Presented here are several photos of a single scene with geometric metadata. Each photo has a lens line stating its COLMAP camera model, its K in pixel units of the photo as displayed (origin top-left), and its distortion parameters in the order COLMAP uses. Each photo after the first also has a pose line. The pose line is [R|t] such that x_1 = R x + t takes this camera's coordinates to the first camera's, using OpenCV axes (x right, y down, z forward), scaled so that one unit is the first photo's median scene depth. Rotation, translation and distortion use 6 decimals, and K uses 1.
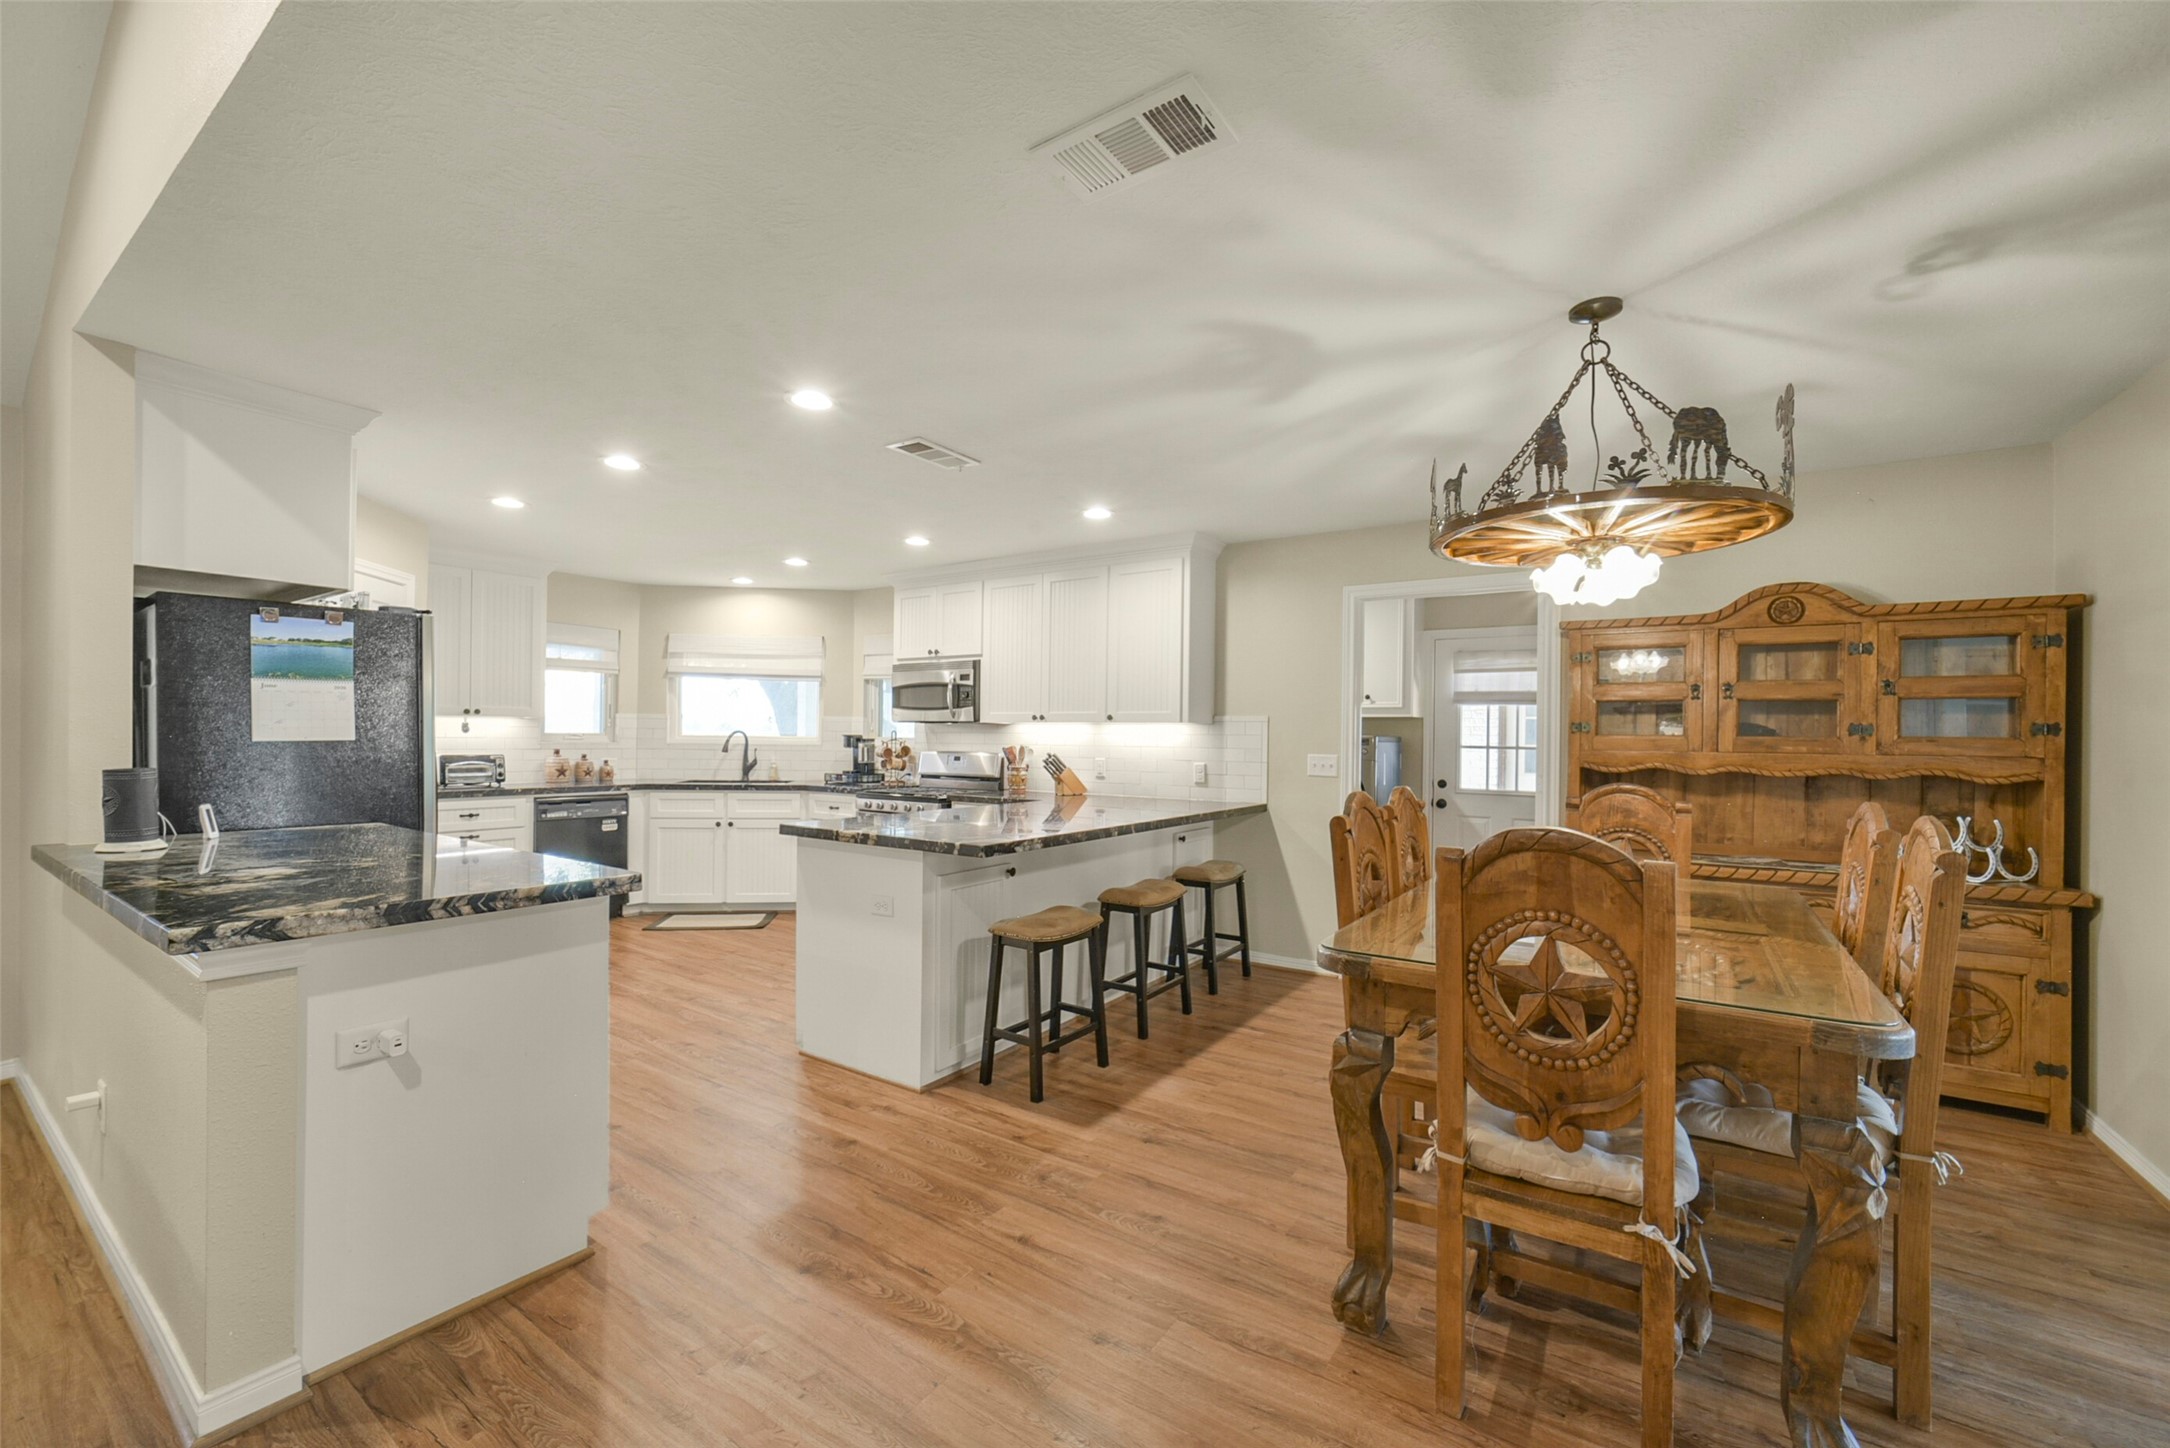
lens RADIAL K [[861.3, 0, 1092.8], [0, 861.3, 733.3], [0, 0, 1]] dist [-0.007521, 0.003346]
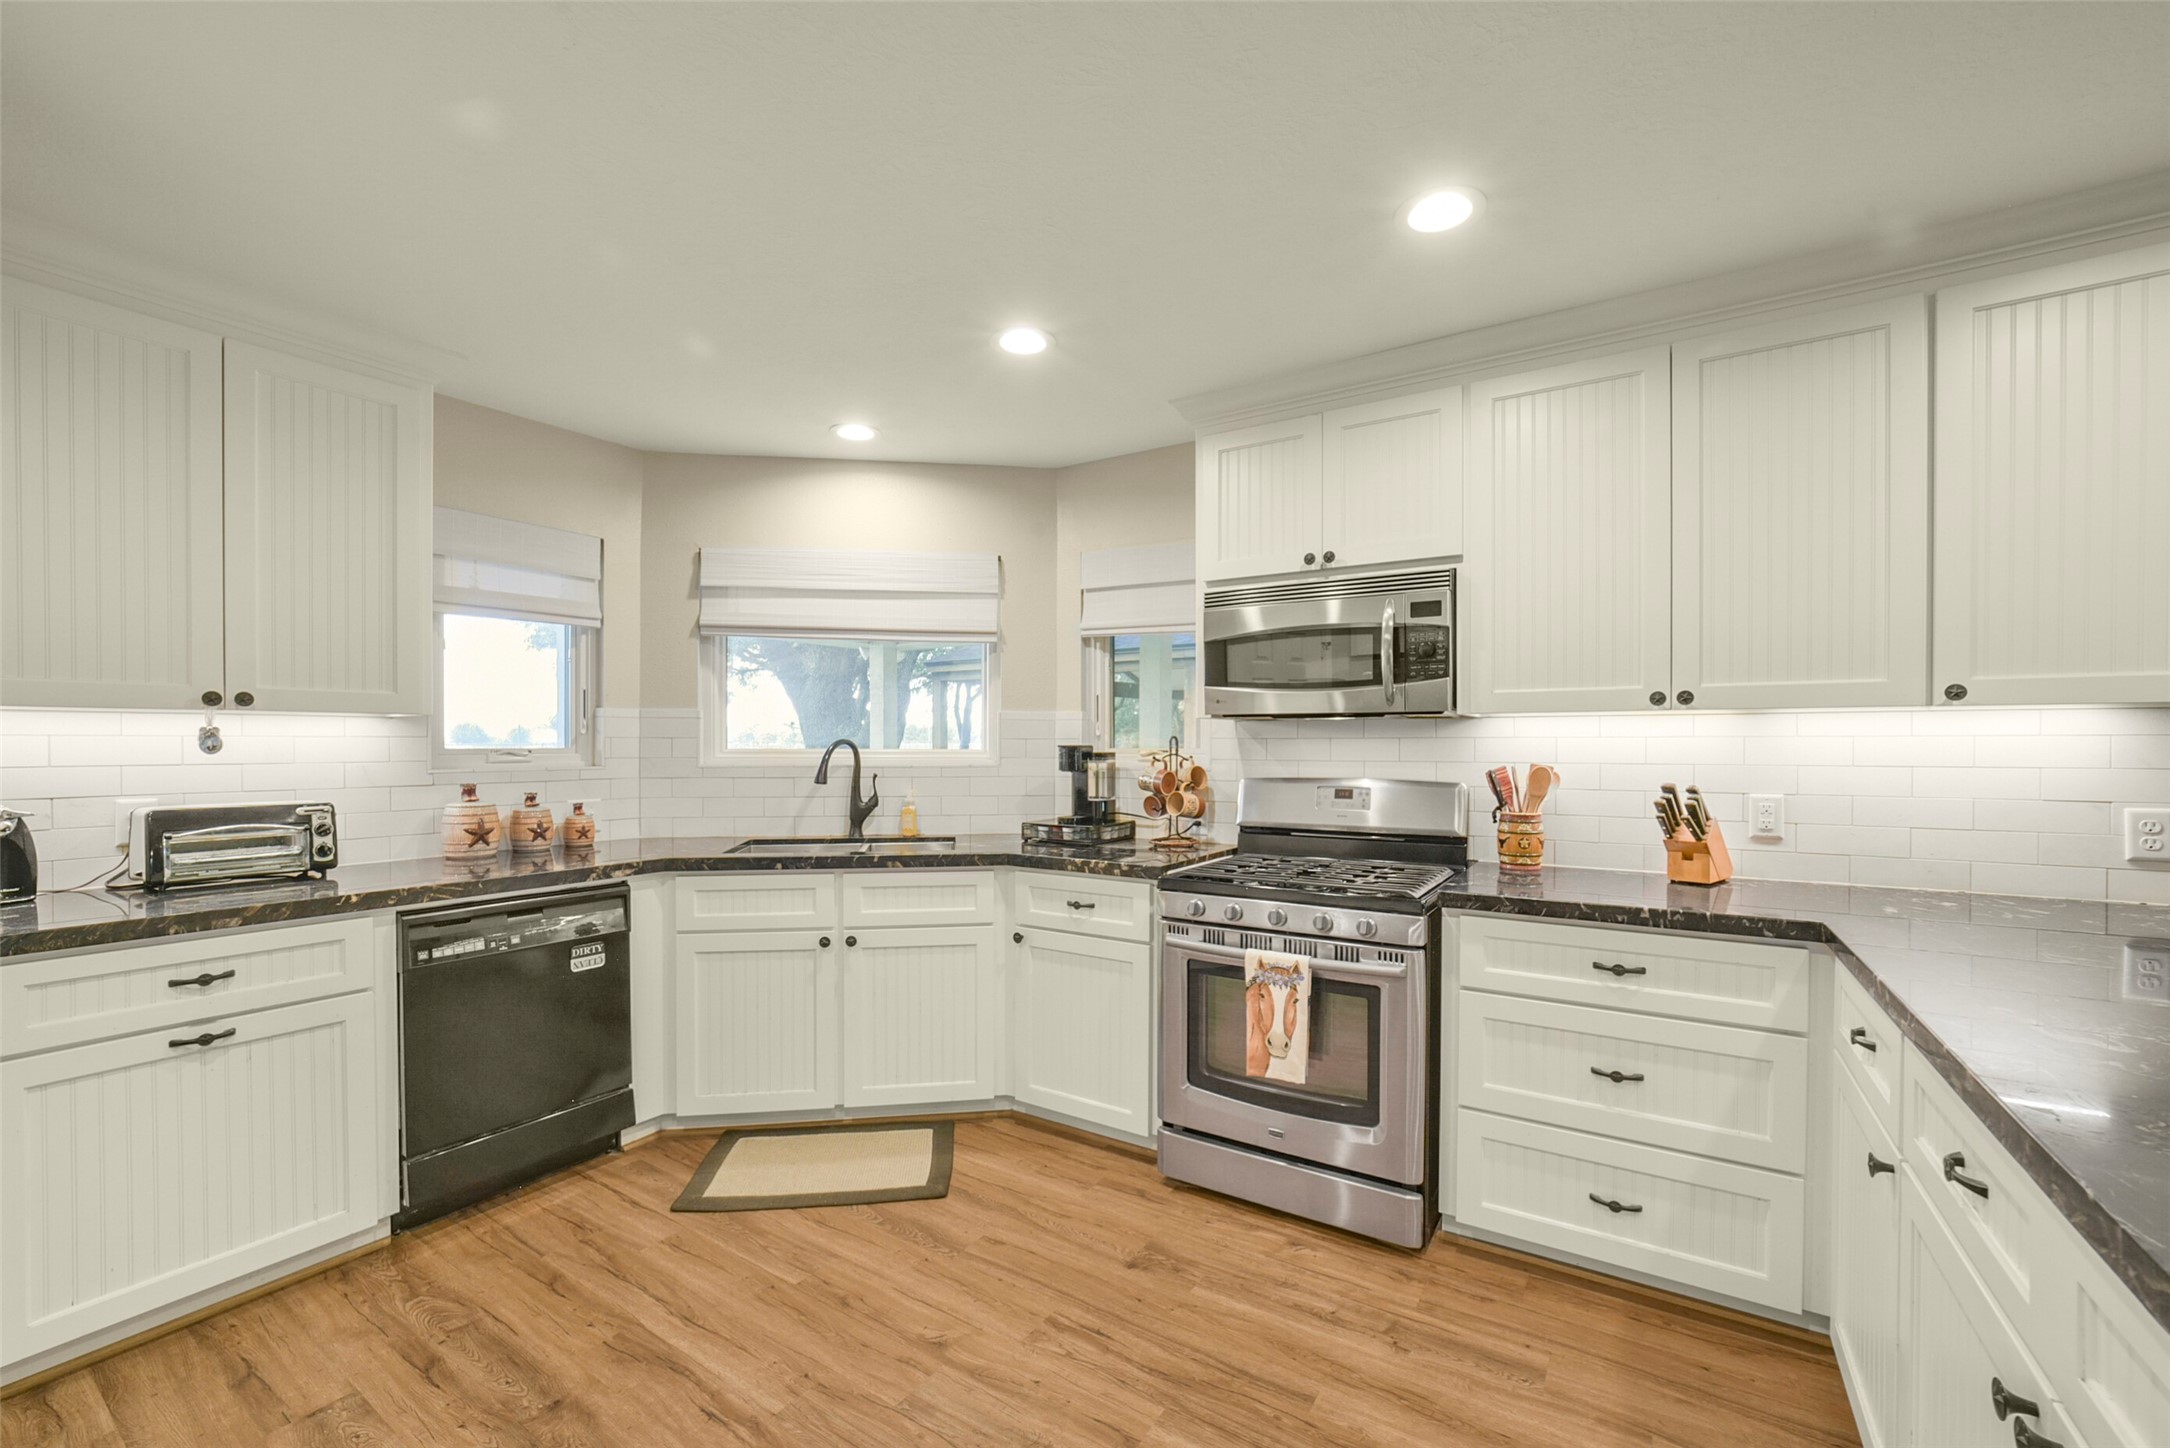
lens RADIAL K [[861.3, 0, 1086.0], [0, 861.3, 742.0], [0, 0, 1]] dist [-0.007521, 0.003346]
pose [[0.999693, -0.012140, 0.021596, -0.301023], [0.012068, 0.999921, 0.003454, -0.002016], [-0.021637, -0.003192, 0.999761, 0.529112]]
